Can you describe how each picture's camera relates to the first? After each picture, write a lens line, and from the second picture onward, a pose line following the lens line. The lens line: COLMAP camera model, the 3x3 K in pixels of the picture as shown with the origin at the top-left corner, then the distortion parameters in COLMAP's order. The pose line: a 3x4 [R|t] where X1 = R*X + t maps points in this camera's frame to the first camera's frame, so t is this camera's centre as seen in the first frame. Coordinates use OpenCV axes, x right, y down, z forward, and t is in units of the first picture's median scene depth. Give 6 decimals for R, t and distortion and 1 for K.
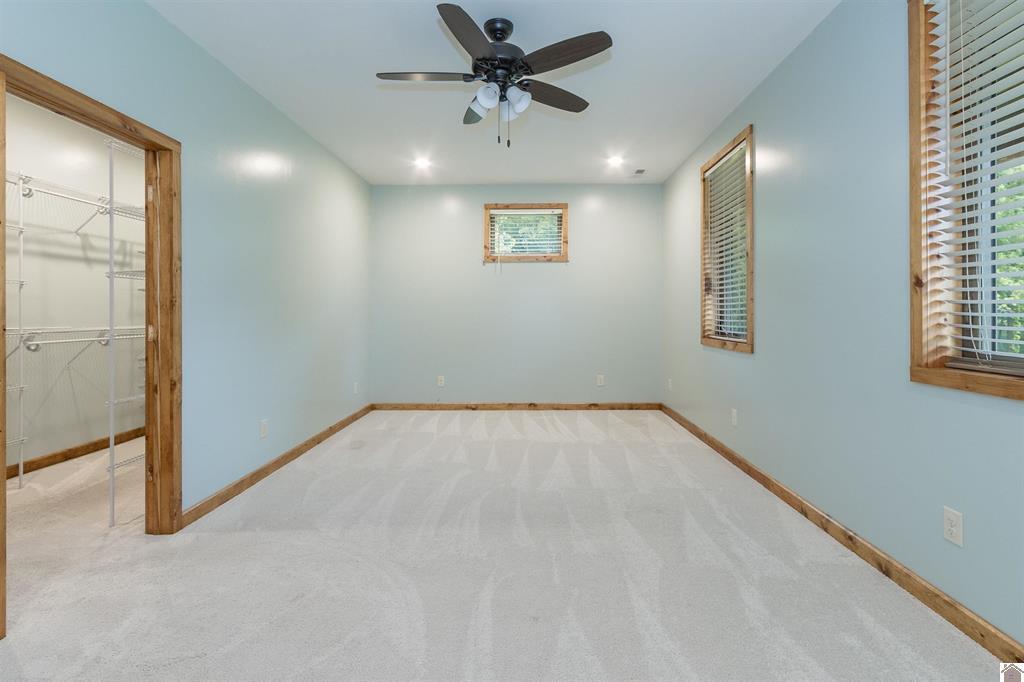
lens RADIAL K [[516.2, 0, 495.3], [0, 516.2, 316.1], [0, 0, 1]] dist [0.006082, -0.001492]
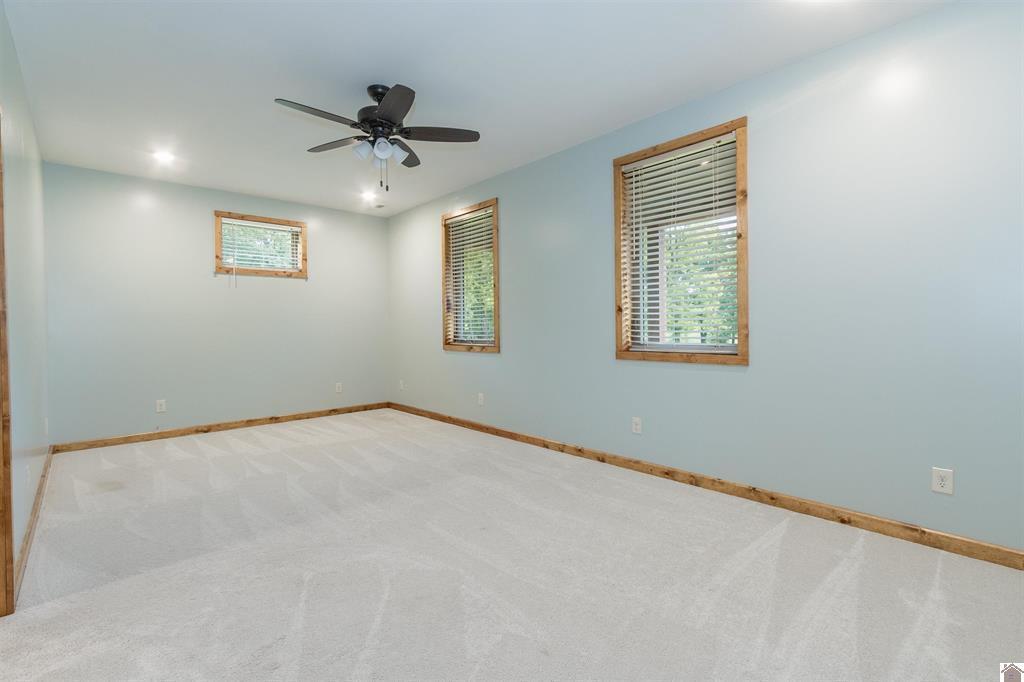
lens RADIAL K [[516.2, 0, 509.3], [0, 516.2, 338.1], [0, 0, 1]] dist [0.006082, -0.001492]
pose [[0.703911, -0.021853, 0.709951, -0.487669], [0.010911, 0.999741, 0.019955, 0.000652], [-0.710204, -0.006301, 0.703968, -0.056139]]
